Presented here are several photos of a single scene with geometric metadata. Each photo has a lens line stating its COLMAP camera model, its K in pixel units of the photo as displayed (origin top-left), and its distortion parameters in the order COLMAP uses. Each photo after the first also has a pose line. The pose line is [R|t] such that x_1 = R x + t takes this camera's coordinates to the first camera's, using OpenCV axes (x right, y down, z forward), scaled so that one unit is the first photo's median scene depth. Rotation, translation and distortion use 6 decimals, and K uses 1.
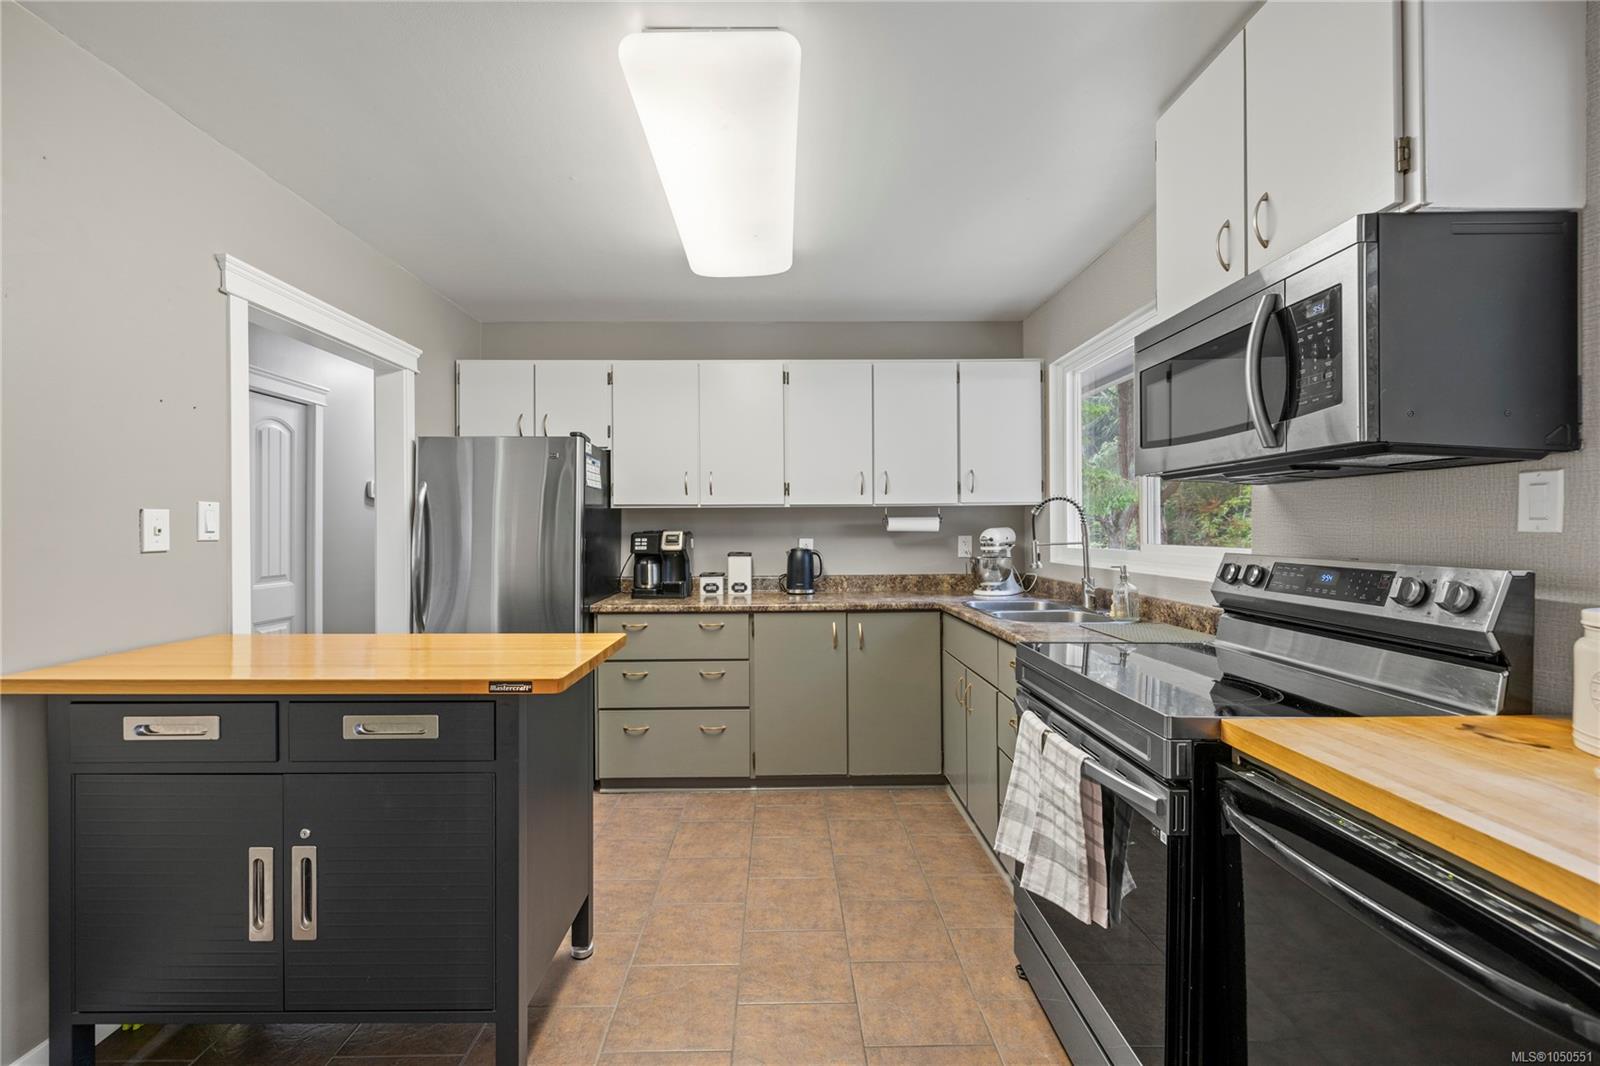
lens RADIAL K [[678.0, 0, 783.2], [0, 678.0, 528.0], [0, 0, 1]] dist [-0.000310, 0.000496]
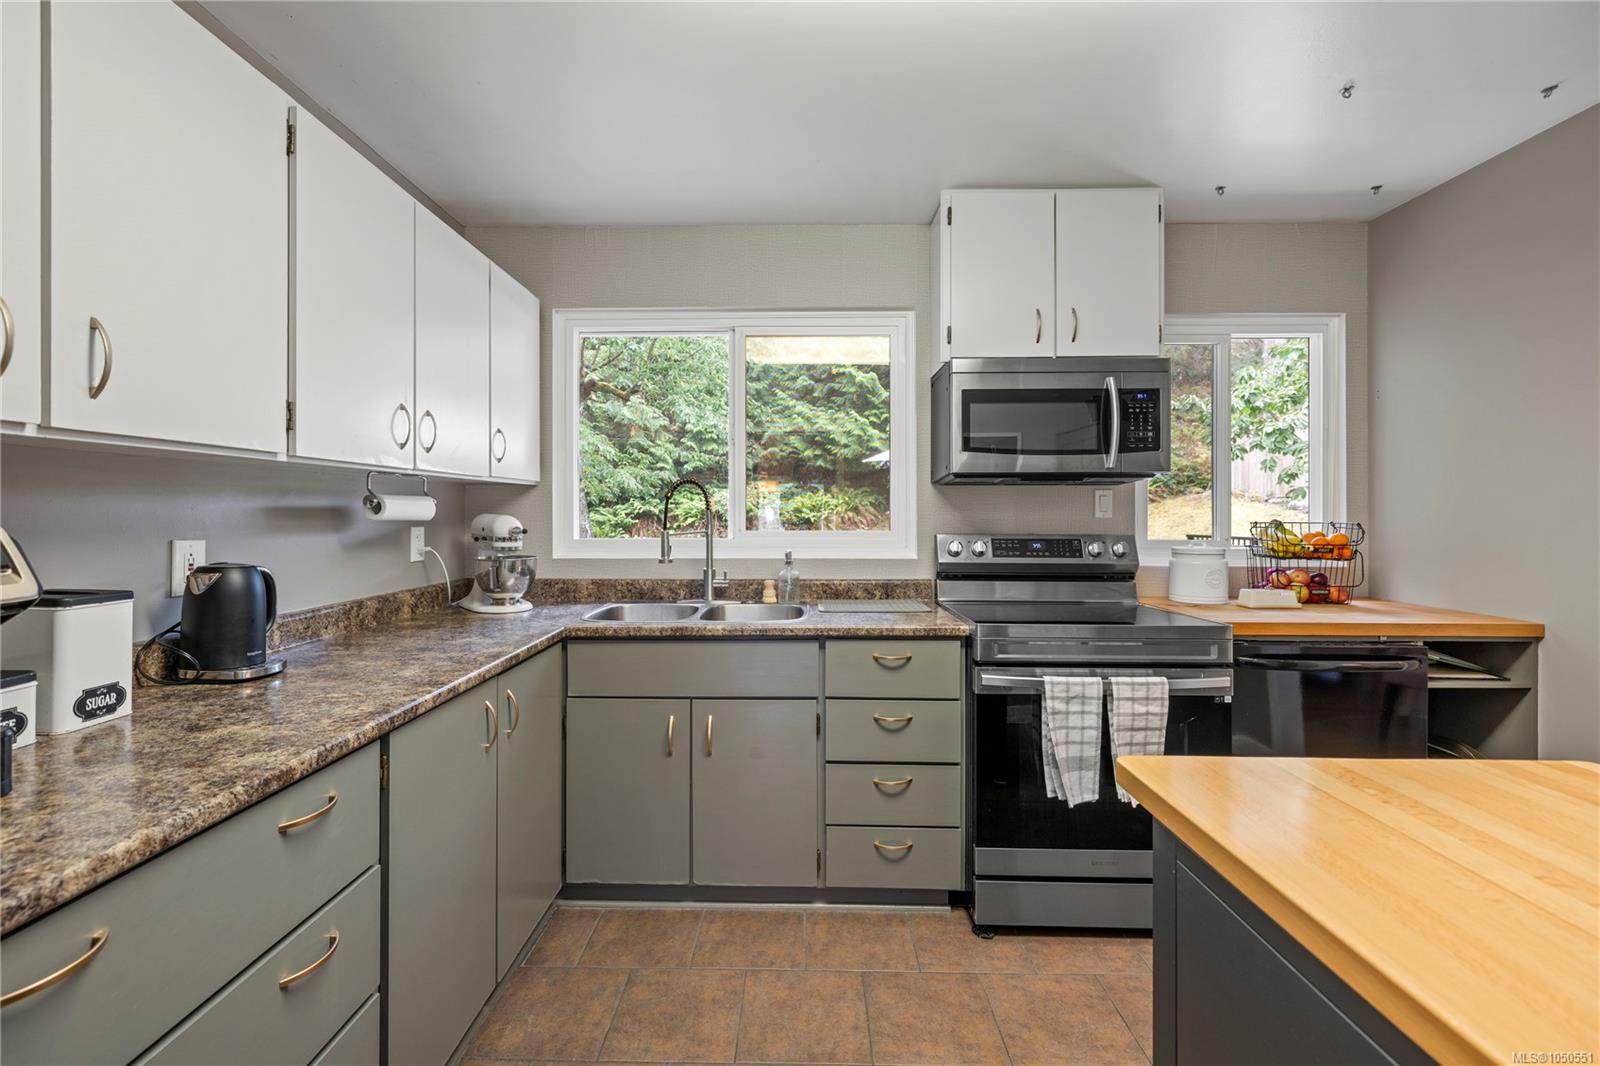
lens RADIAL K [[678.0, 0, 787.5], [0, 678.0, 512.4], [0, 0, 1]] dist [-0.000310, 0.000496]
pose [[0.021736, 0.007265, 0.999737, -0.917850], [-0.000382, 0.999974, -0.007258, 0.004569], [-0.999764, -0.000224, 0.021738, 1.643862]]
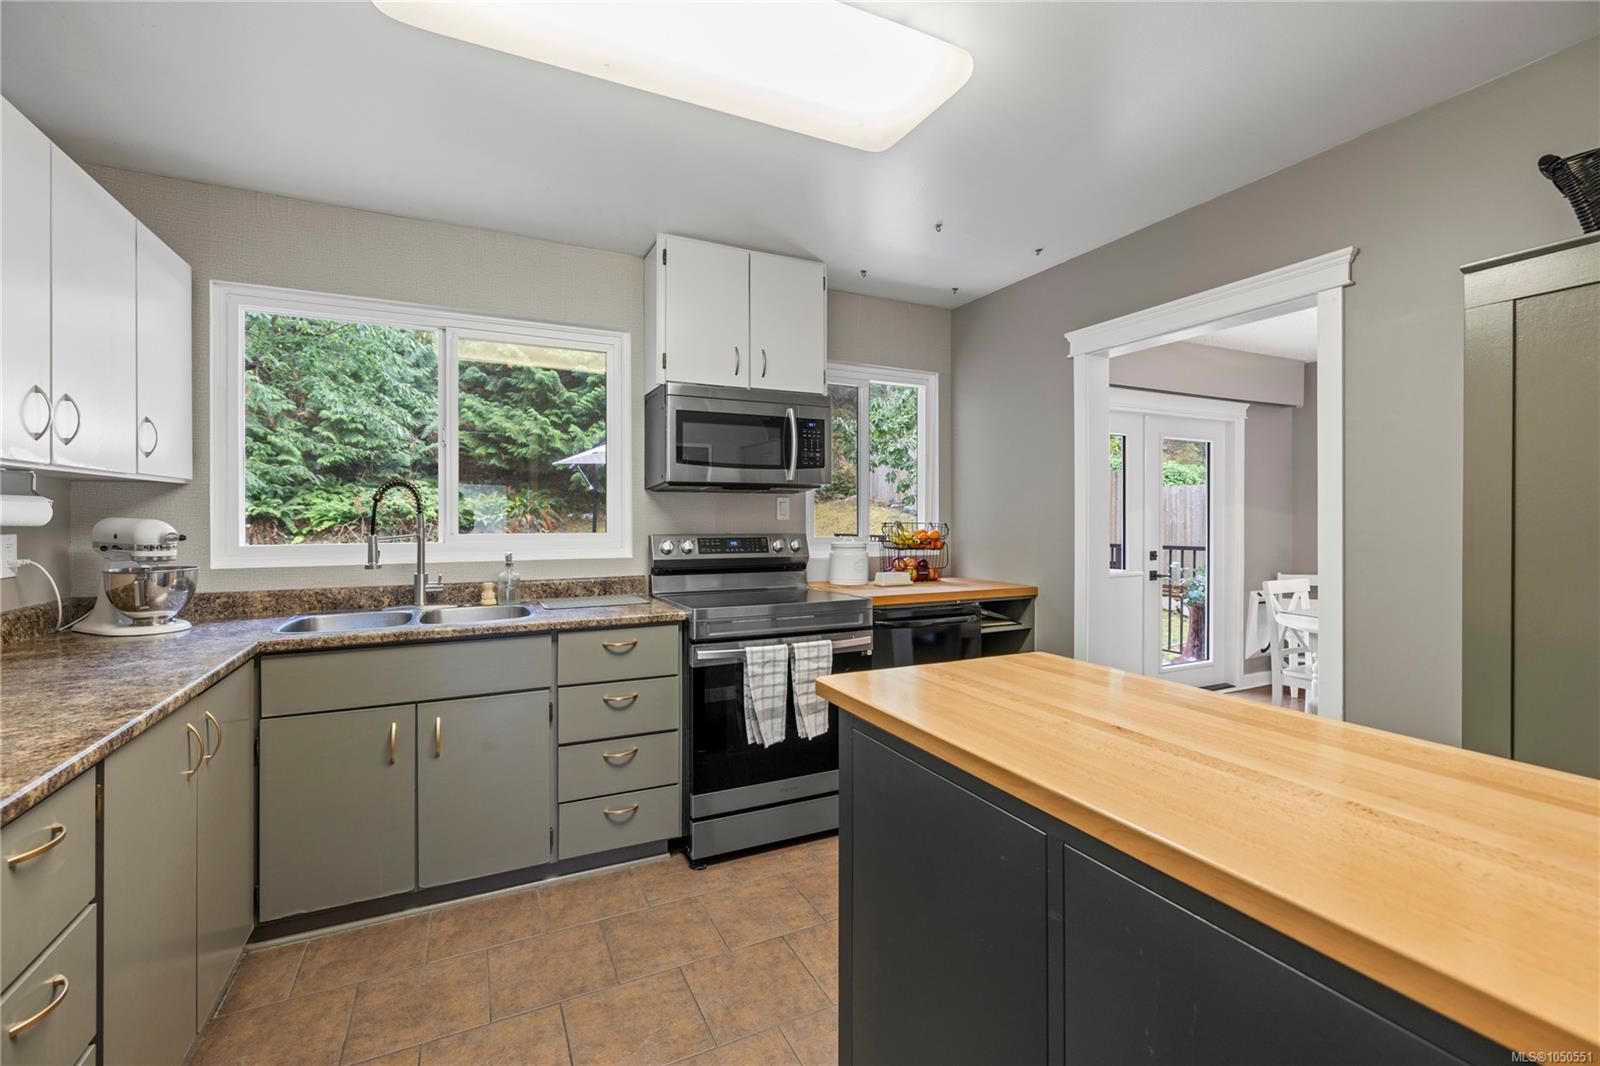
lens RADIAL K [[678.0, 0, 790.8], [0, 678.0, 517.6], [0, 0, 1]] dist [-0.000310, 0.000496]
pose [[-0.435044, 0.003729, 0.900401, -1.113352], [0.002750, 0.999992, -0.002813, 0.004058], [-0.900405, 0.001252, -0.435051, 1.789008]]
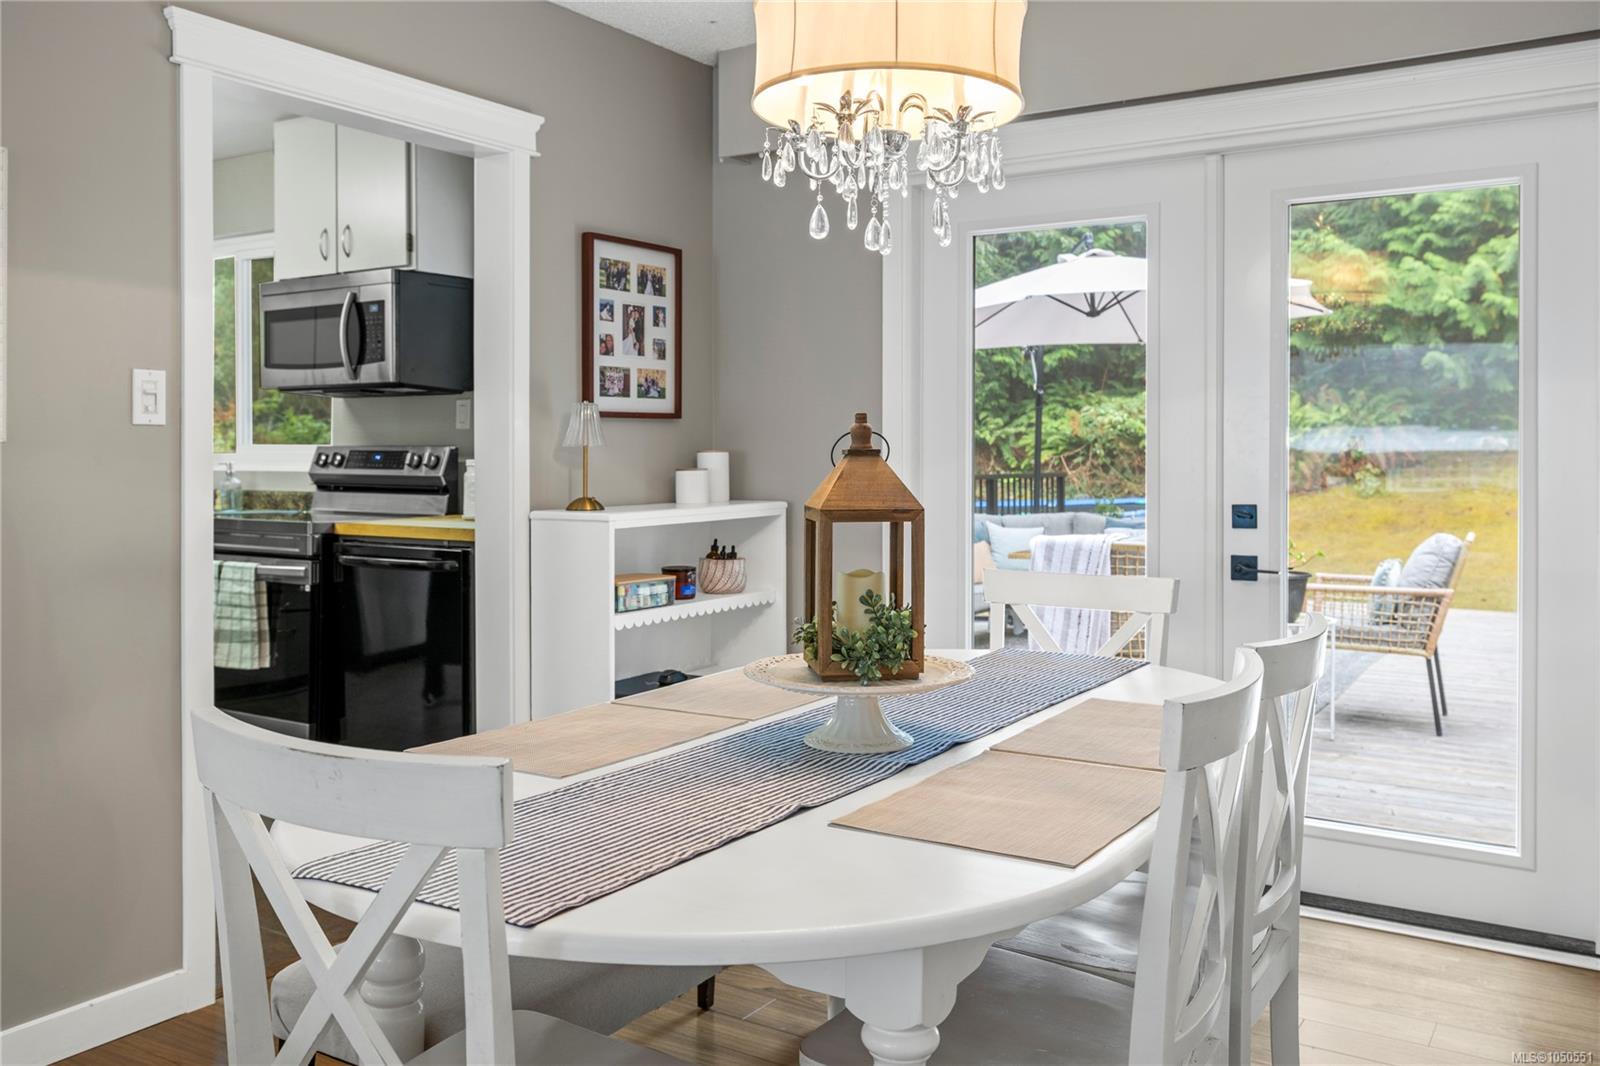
lens RADIAL K [[1352.0, 0, 794.6], [0, 1352.0, 457.6], [0, 0, 1]] dist [-0.002375, 0.004375]
pose [[0.556176, -0.000459, 0.831064, -1.433486], [-0.001578, 0.999997, 0.001607, 0.070055], [-0.831063, -0.002205, 0.556174, -1.752919]]
